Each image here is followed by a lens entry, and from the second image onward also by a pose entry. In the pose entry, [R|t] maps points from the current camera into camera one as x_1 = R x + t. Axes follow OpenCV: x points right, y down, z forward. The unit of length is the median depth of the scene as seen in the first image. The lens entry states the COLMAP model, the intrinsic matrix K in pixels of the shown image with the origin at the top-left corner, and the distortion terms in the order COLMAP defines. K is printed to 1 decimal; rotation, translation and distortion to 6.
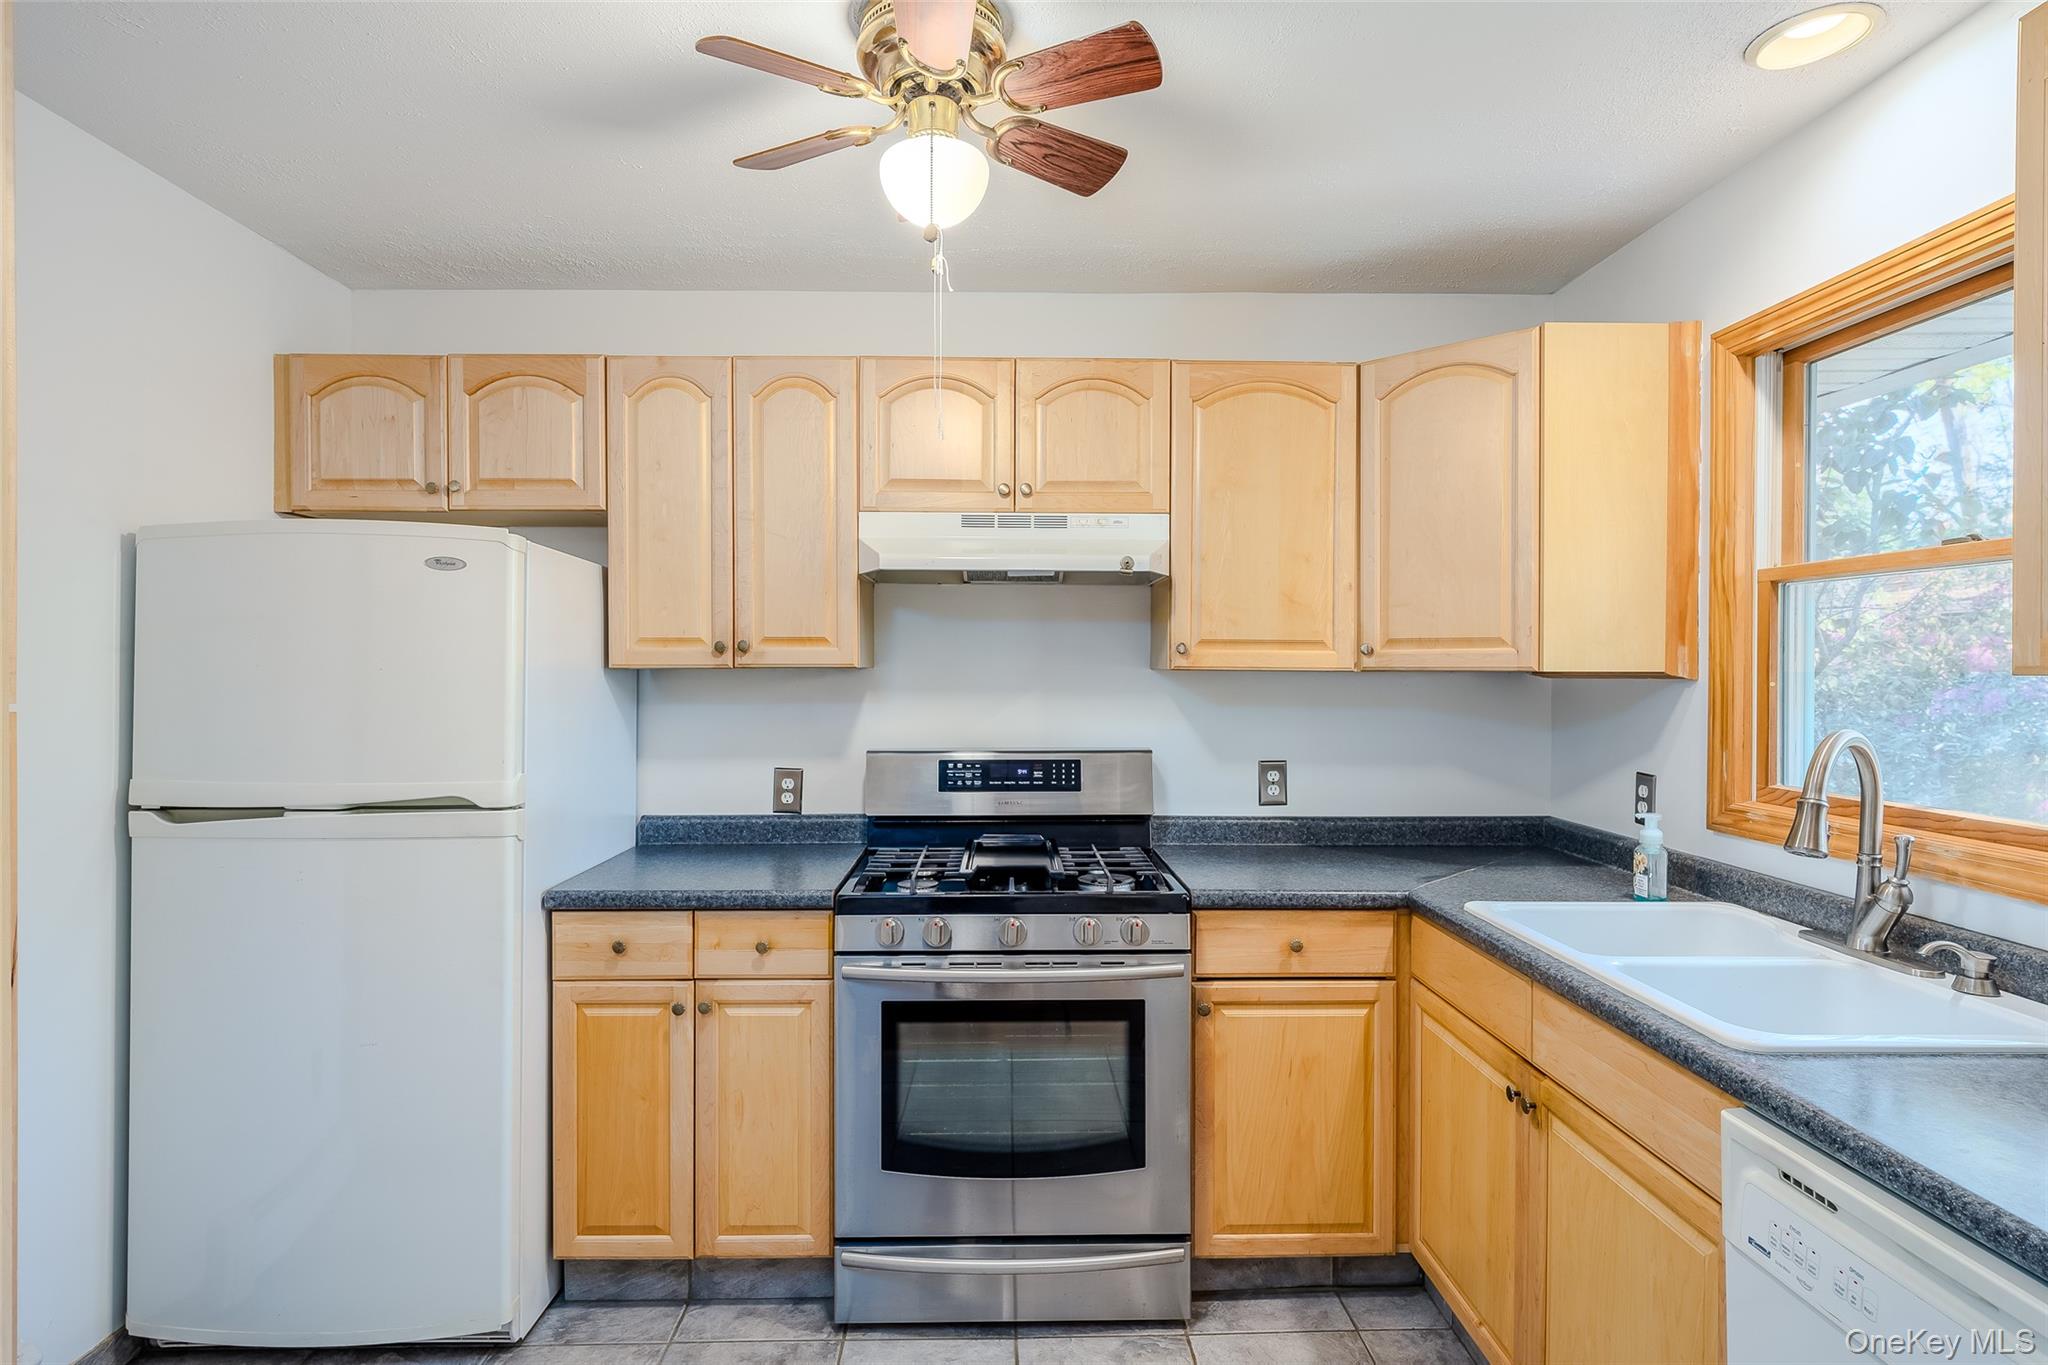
lens RADIAL K [[1099.2, 0, 1011.0], [0, 1099.2, 681.0], [0, 0, 1]] dist [0.015784, -0.002424]
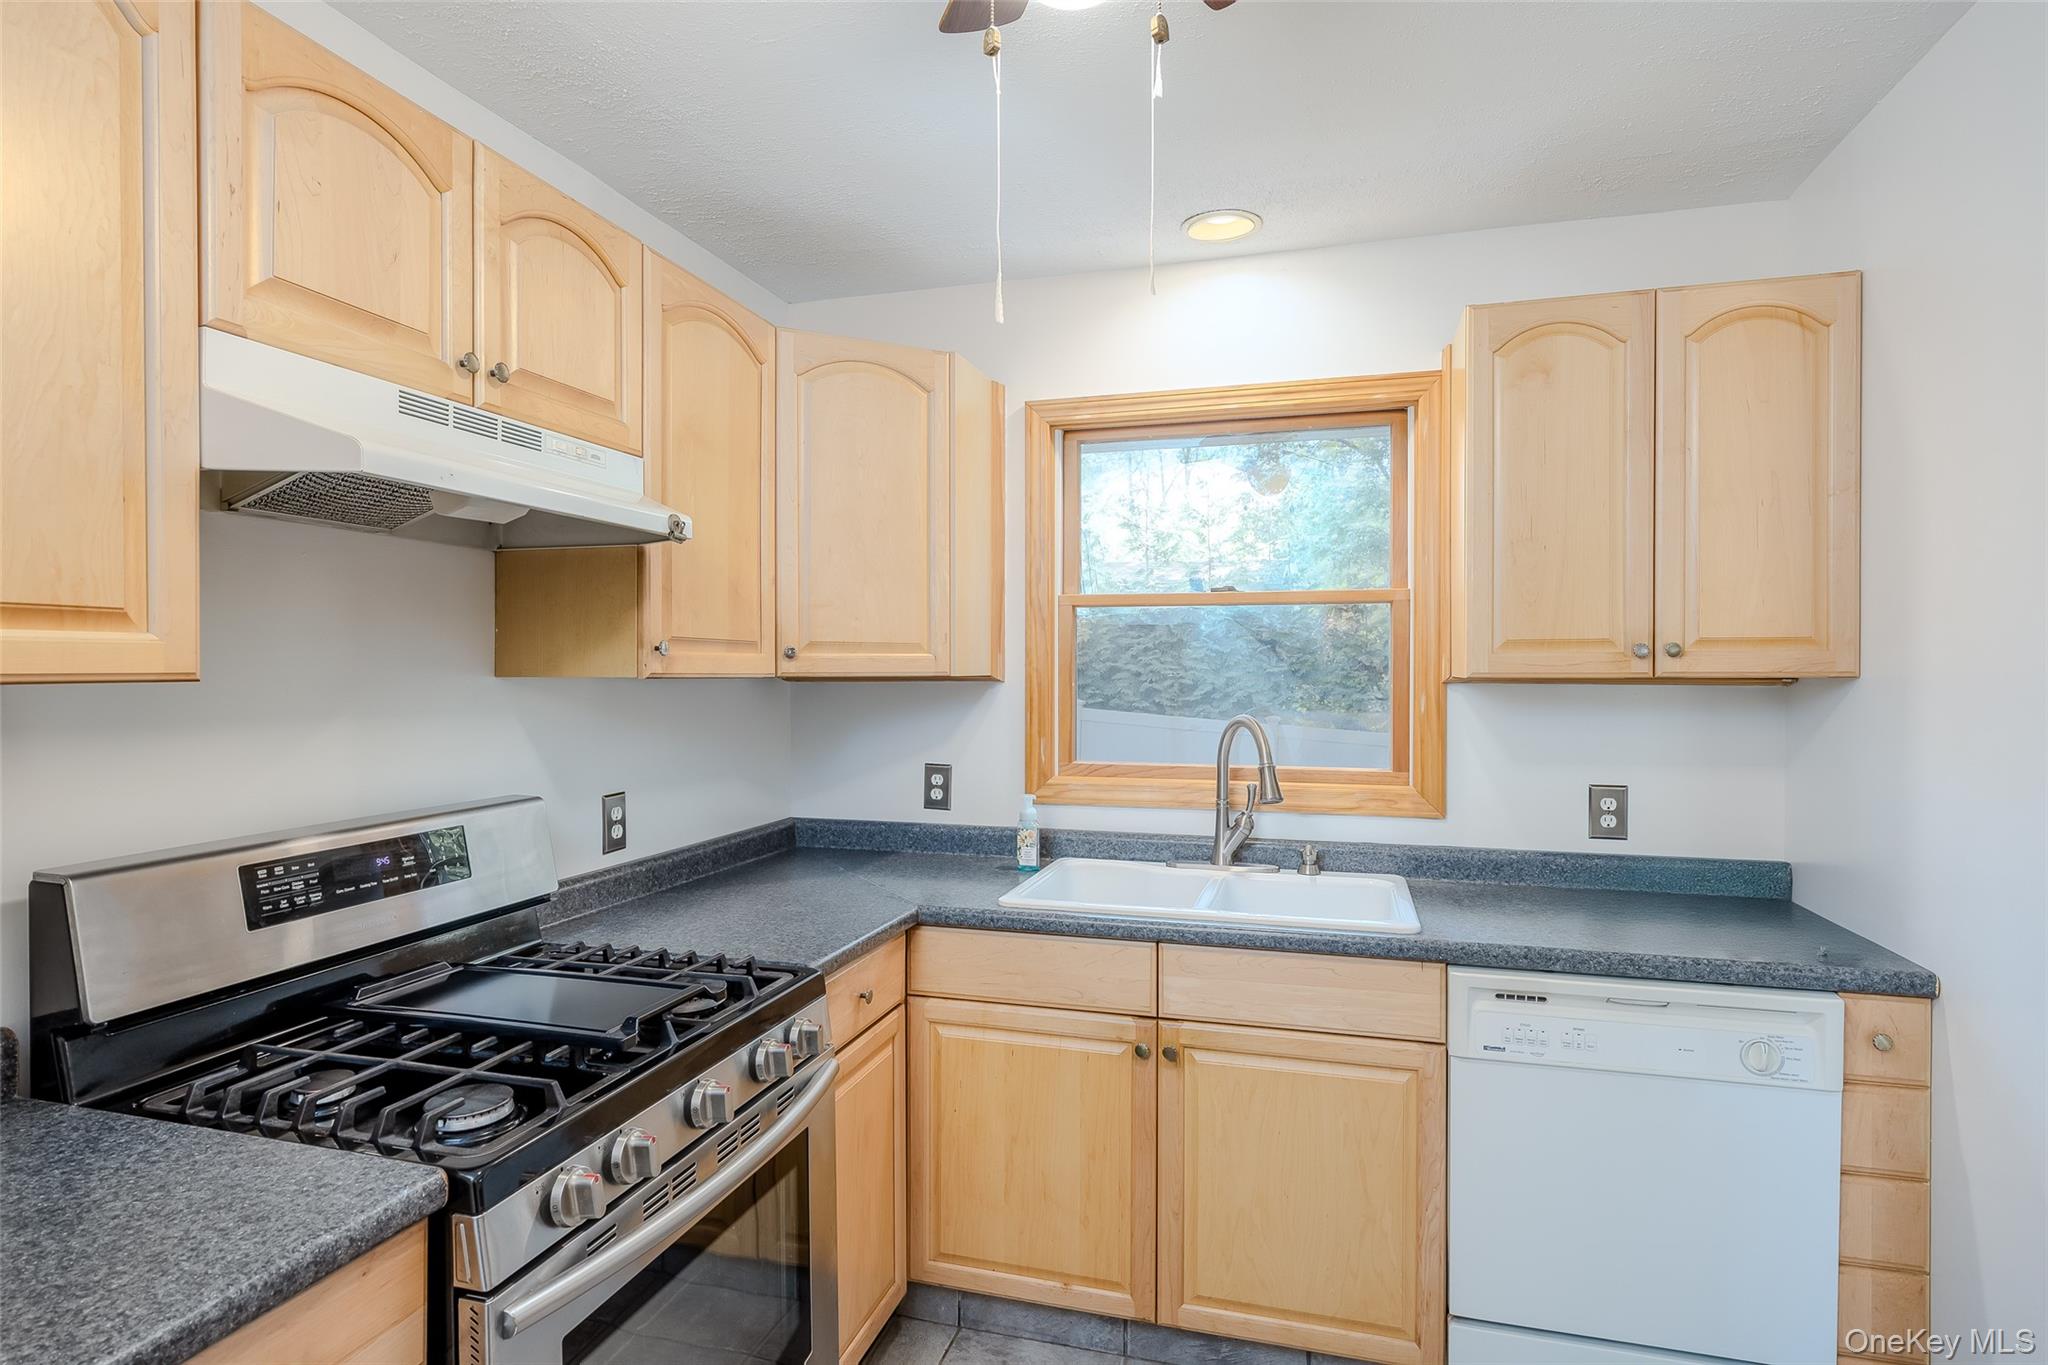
lens RADIAL K [[1099.2, 0, 1015.5], [0, 1099.2, 681.8], [0, 0, 1]] dist [0.015784, -0.002424]
pose [[0.290405, -0.015146, 0.956784, -0.468571], [0.011749, 0.999856, 0.012261, -0.013600], [-0.956832, 0.007681, 0.290541, 0.563230]]
